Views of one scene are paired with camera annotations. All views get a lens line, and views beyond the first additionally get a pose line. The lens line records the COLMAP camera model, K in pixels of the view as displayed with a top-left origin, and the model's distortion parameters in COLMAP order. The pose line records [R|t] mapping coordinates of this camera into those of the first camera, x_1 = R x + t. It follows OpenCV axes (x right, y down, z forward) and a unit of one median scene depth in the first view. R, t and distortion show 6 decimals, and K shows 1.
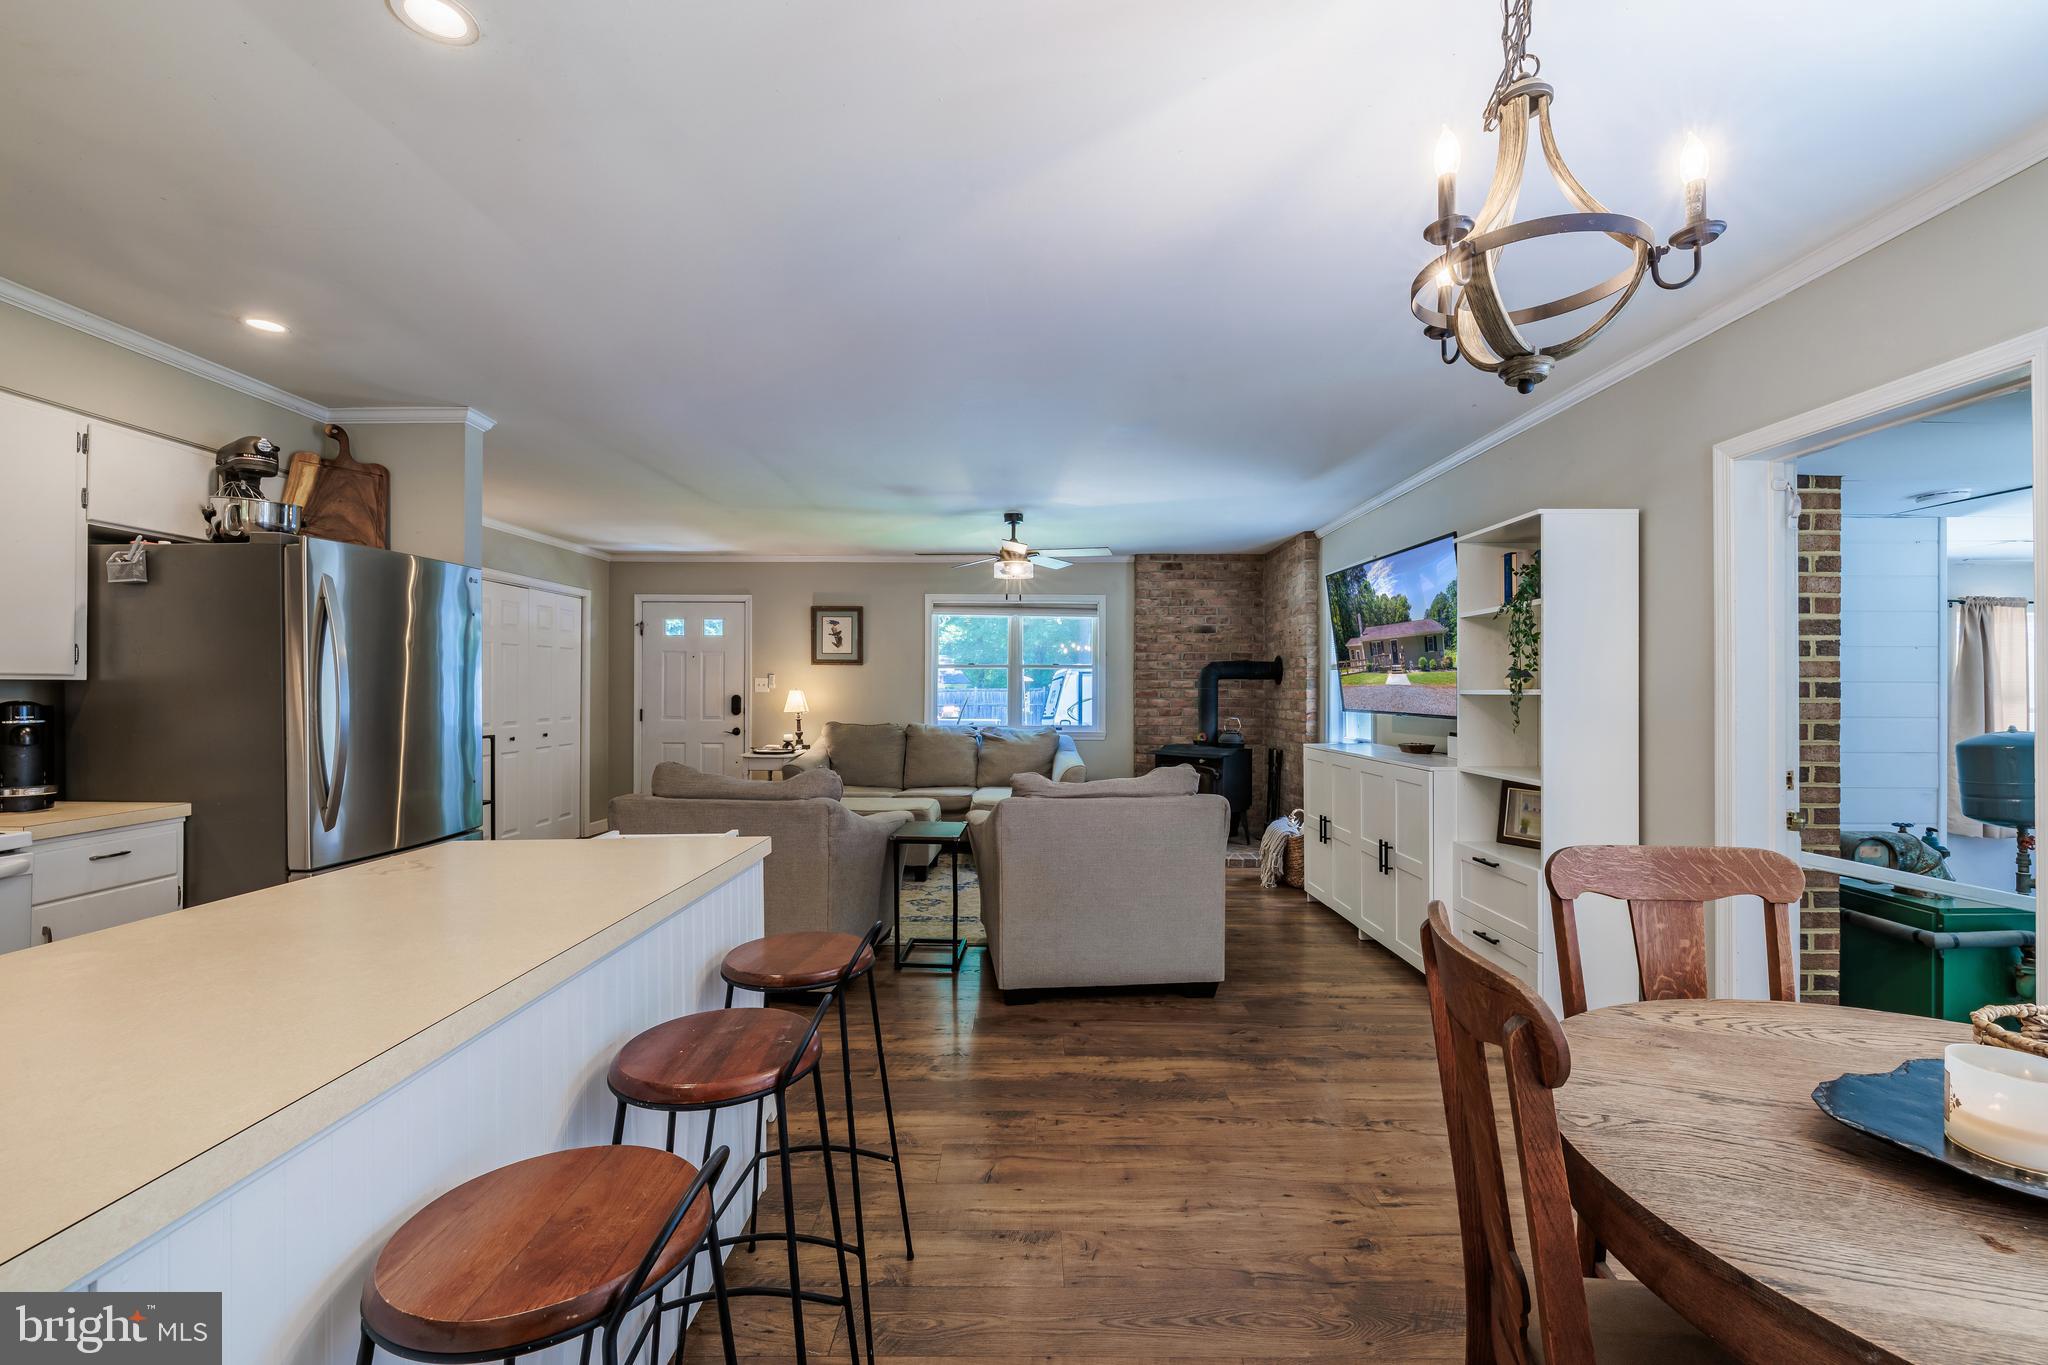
lens RADIAL K [[888.5, 0, 1012.0], [0, 888.5, 682.7], [0, 0, 1]] dist [-0.000468, 0.000101]
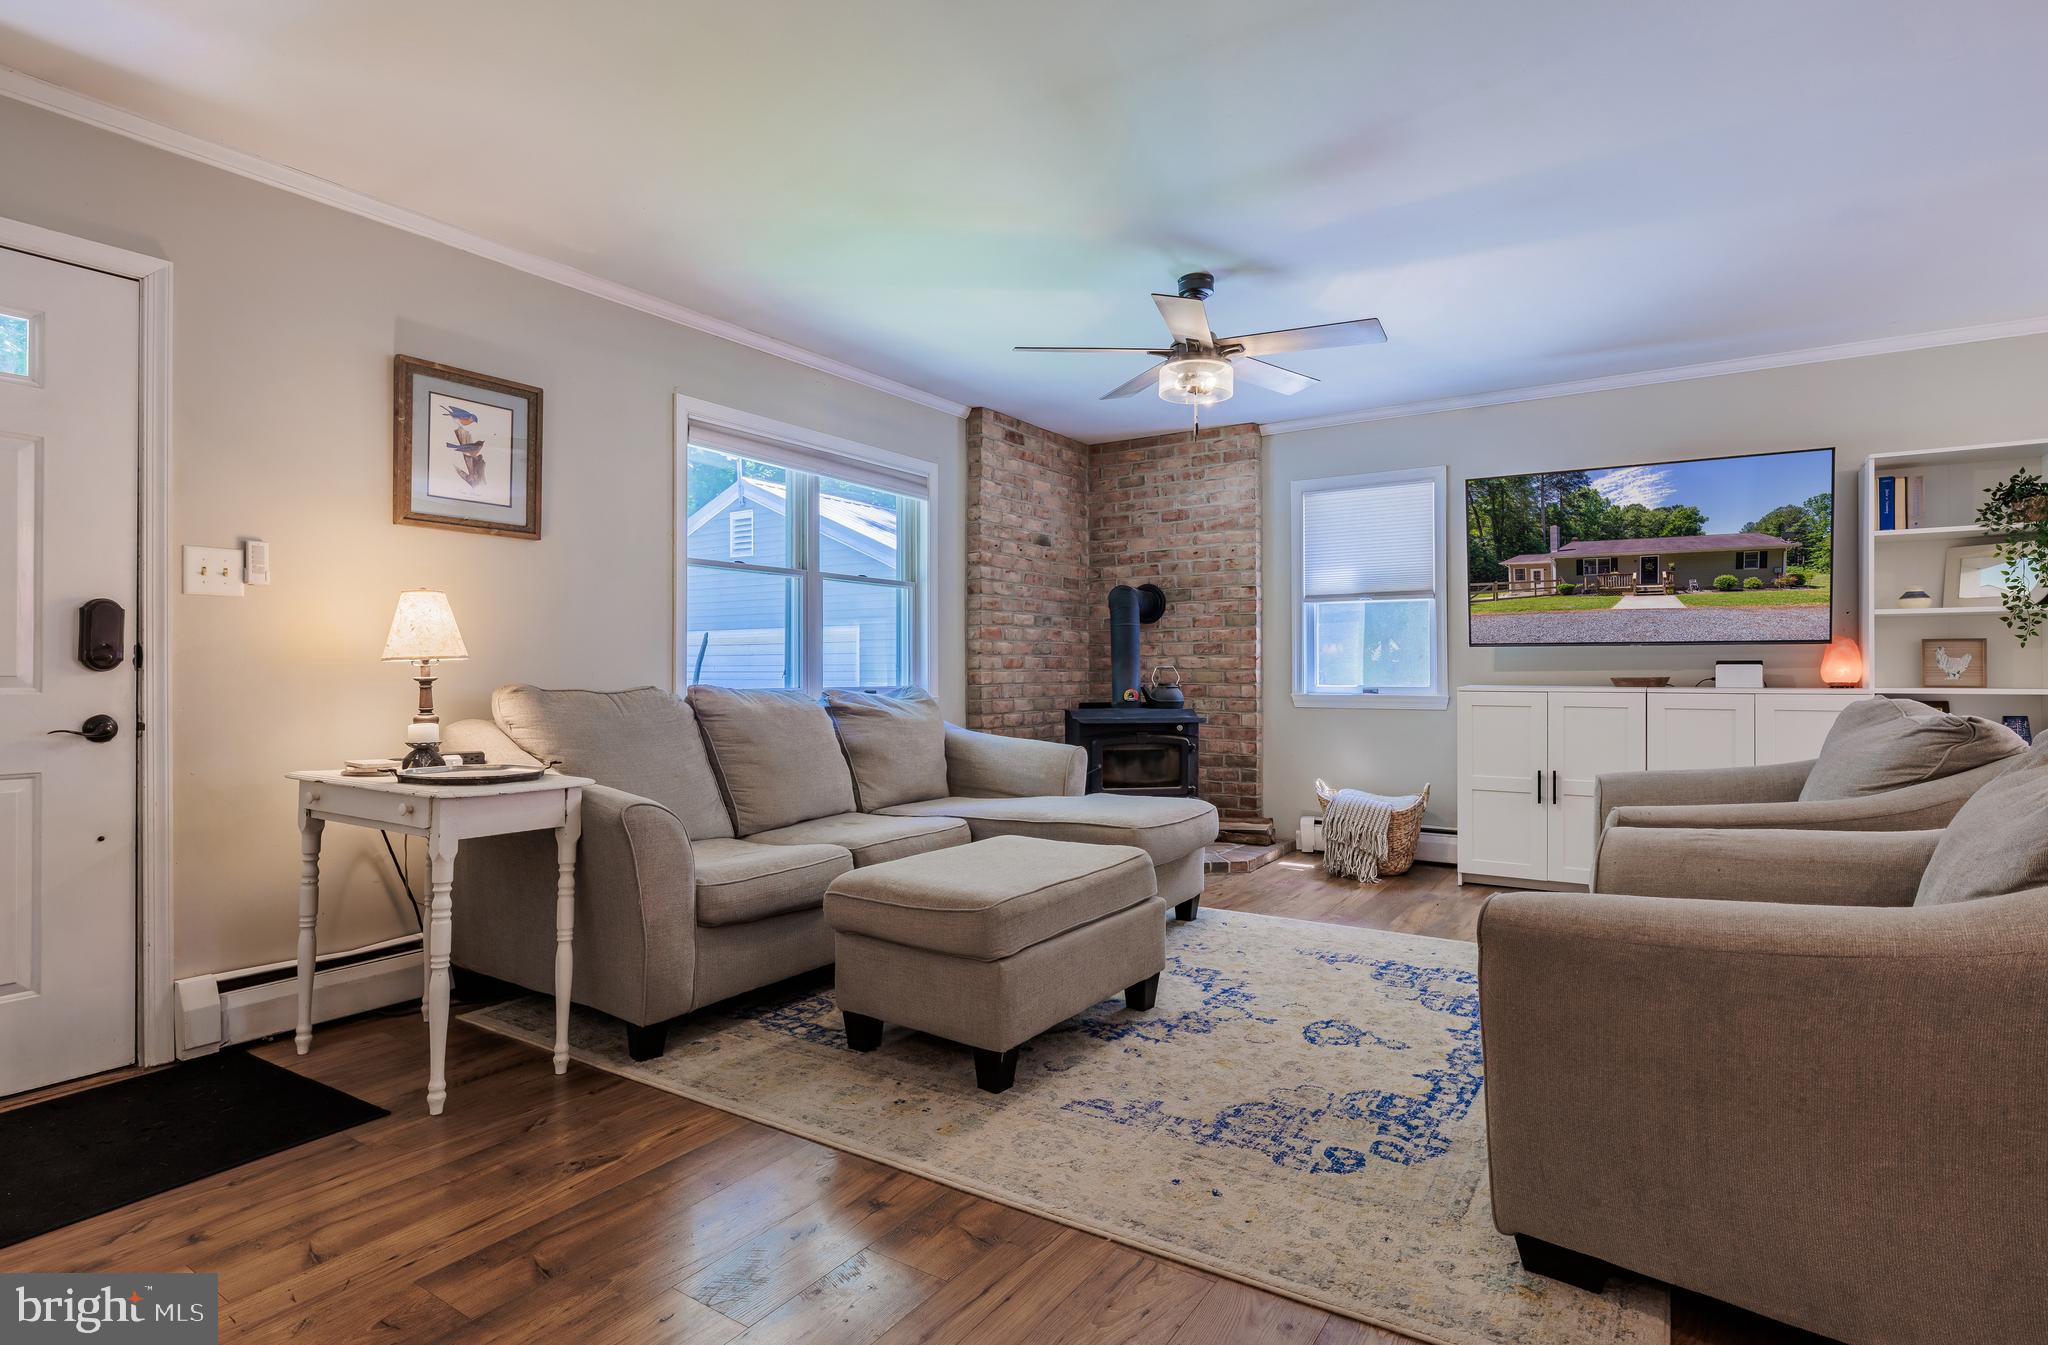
lens RADIAL K [[1033.5, 0, 1077.8], [0, 1033.5, 662.8], [0, 0, 1]] dist [-0.002752, -0.000127]
pose [[0.506998, 0.002870, 0.861943, -0.444121], [0.001191, 0.999991, -0.004030, 0.036331], [-0.861947, 0.003069, 0.506990, 0.579943]]
